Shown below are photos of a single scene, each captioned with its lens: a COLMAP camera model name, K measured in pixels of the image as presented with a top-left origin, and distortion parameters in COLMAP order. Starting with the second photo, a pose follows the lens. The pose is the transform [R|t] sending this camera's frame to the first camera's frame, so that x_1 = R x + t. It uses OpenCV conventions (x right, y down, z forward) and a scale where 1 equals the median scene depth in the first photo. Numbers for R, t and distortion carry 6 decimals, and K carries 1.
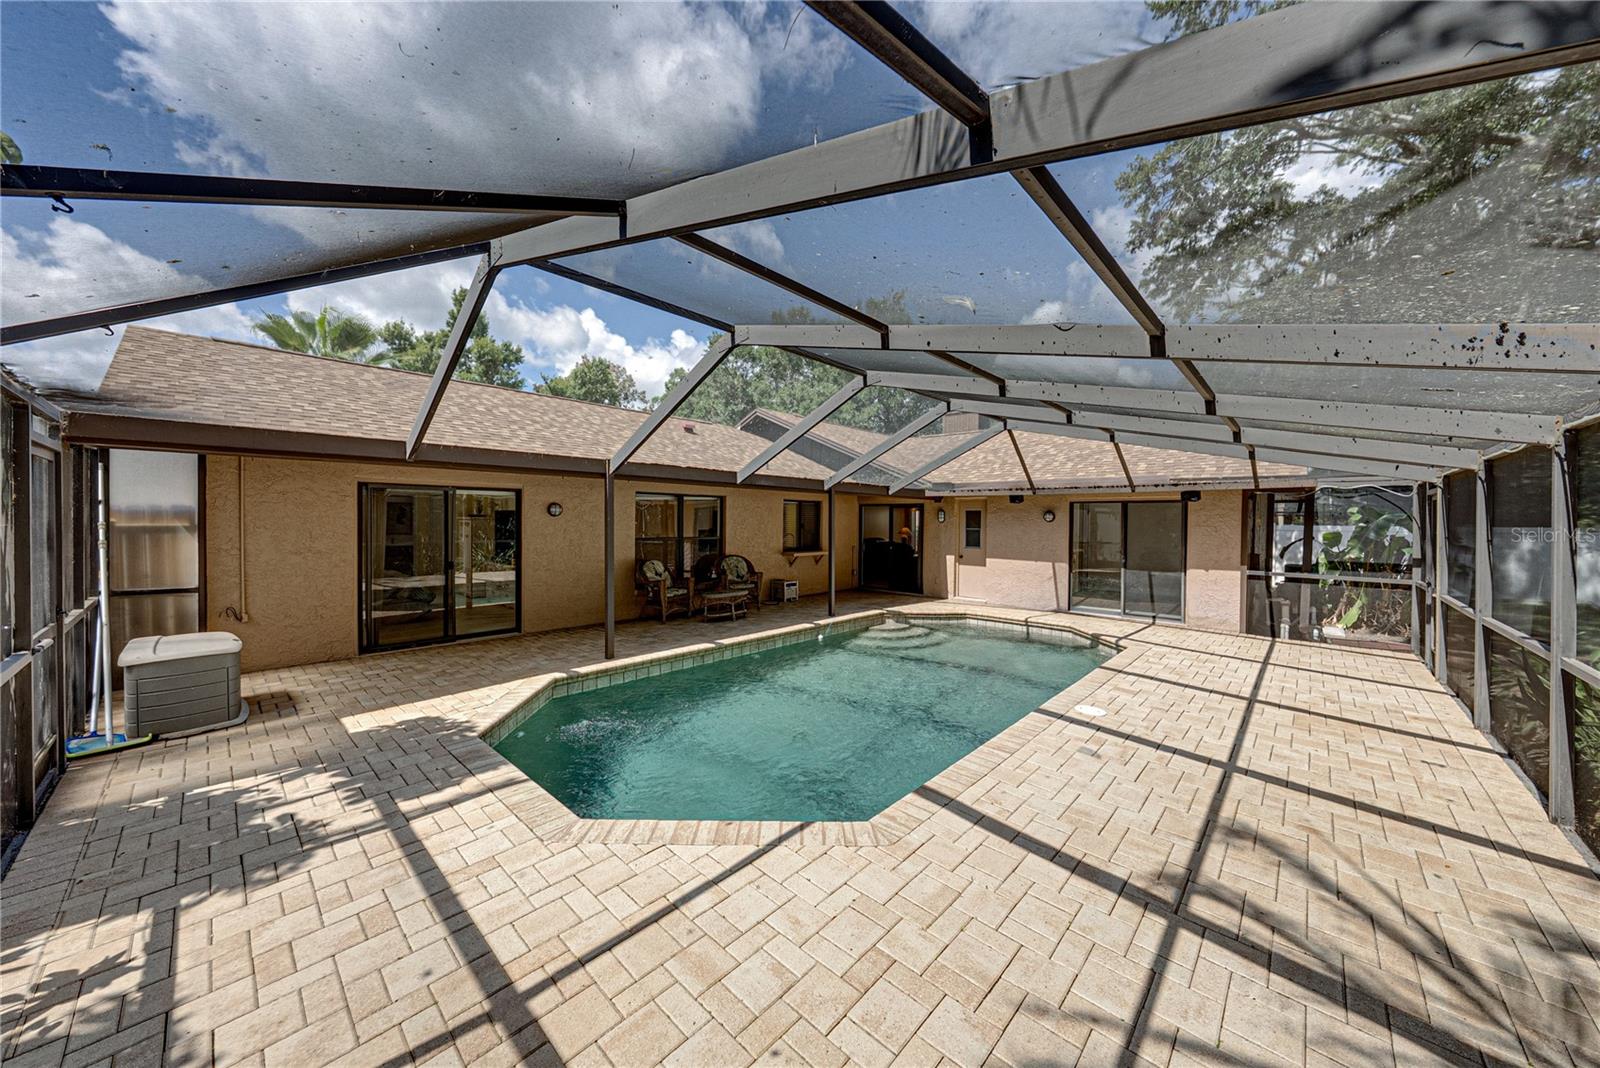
lens RADIAL K [[548.9, 0, 799.8], [0, 548.9, 526.5], [0, 0, 1]] dist [-0.001193, -0.000075]
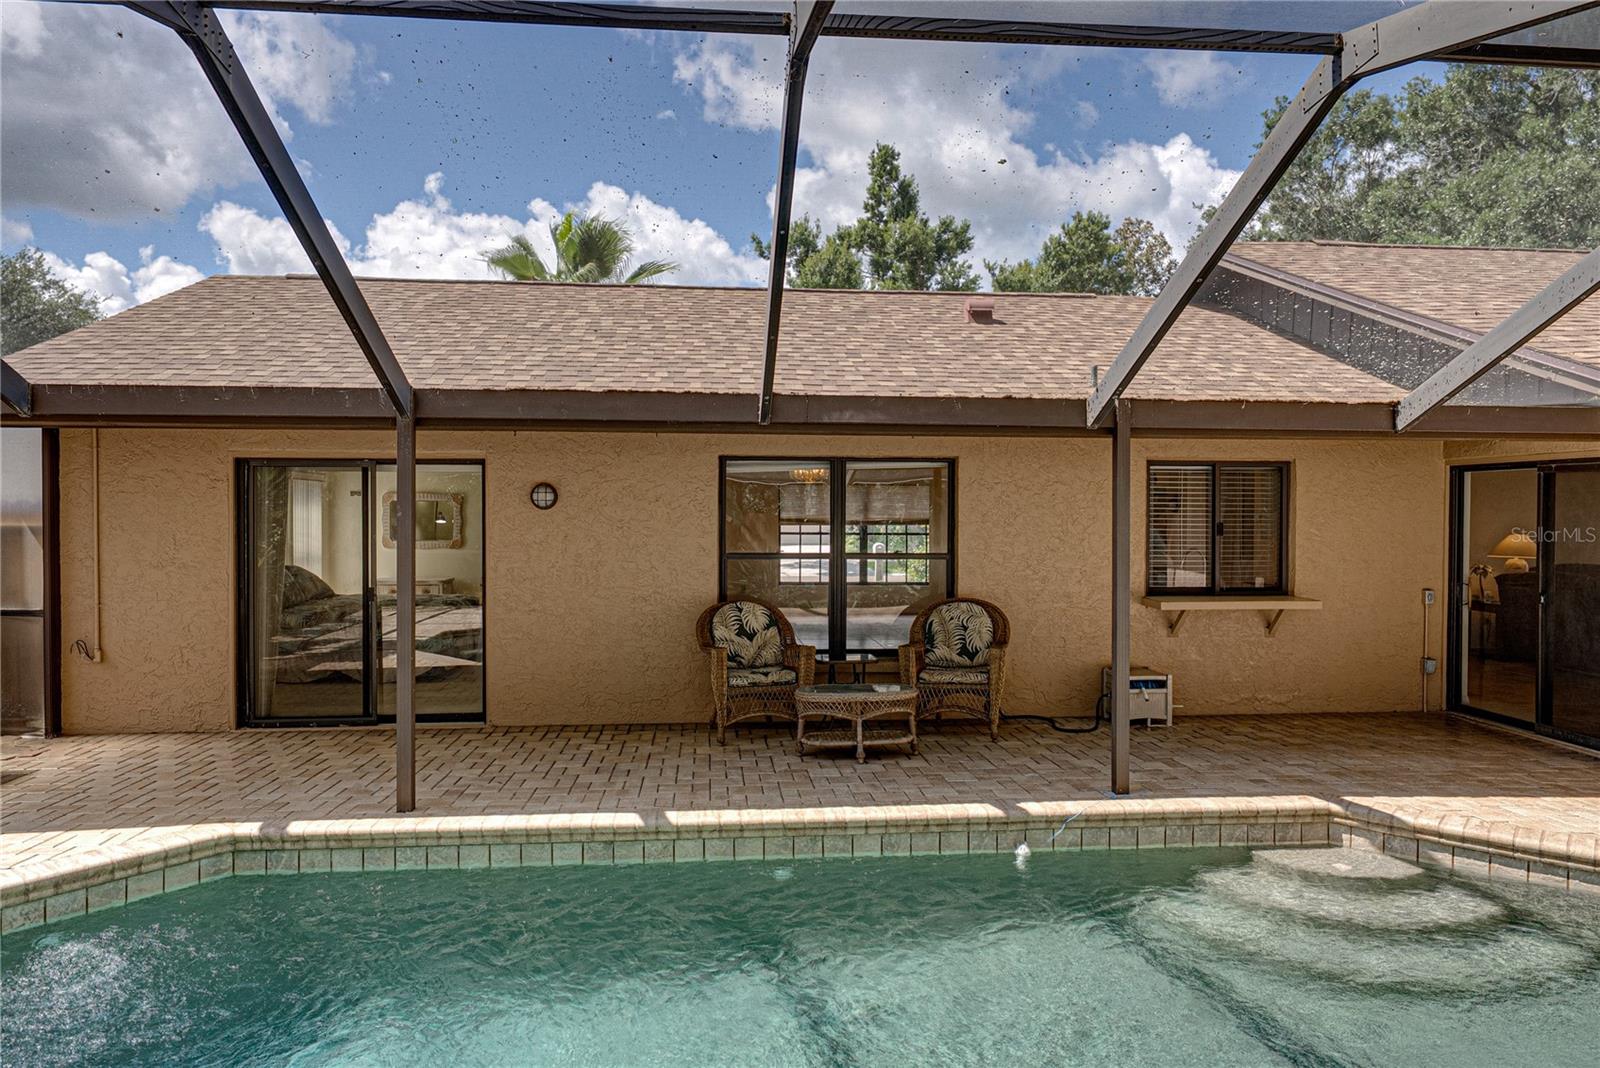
lens RADIAL K [[998.3, 0, 790.0], [0, 998.3, 528.4], [0, 0, 1]] dist [0.003410, 0.000688]
pose [[0.746028, 0.004570, -0.665898, 0.343804], [-0.003783, 0.999989, 0.002624, -0.003352], [0.665903, 0.000562, 0.746038, 0.428580]]
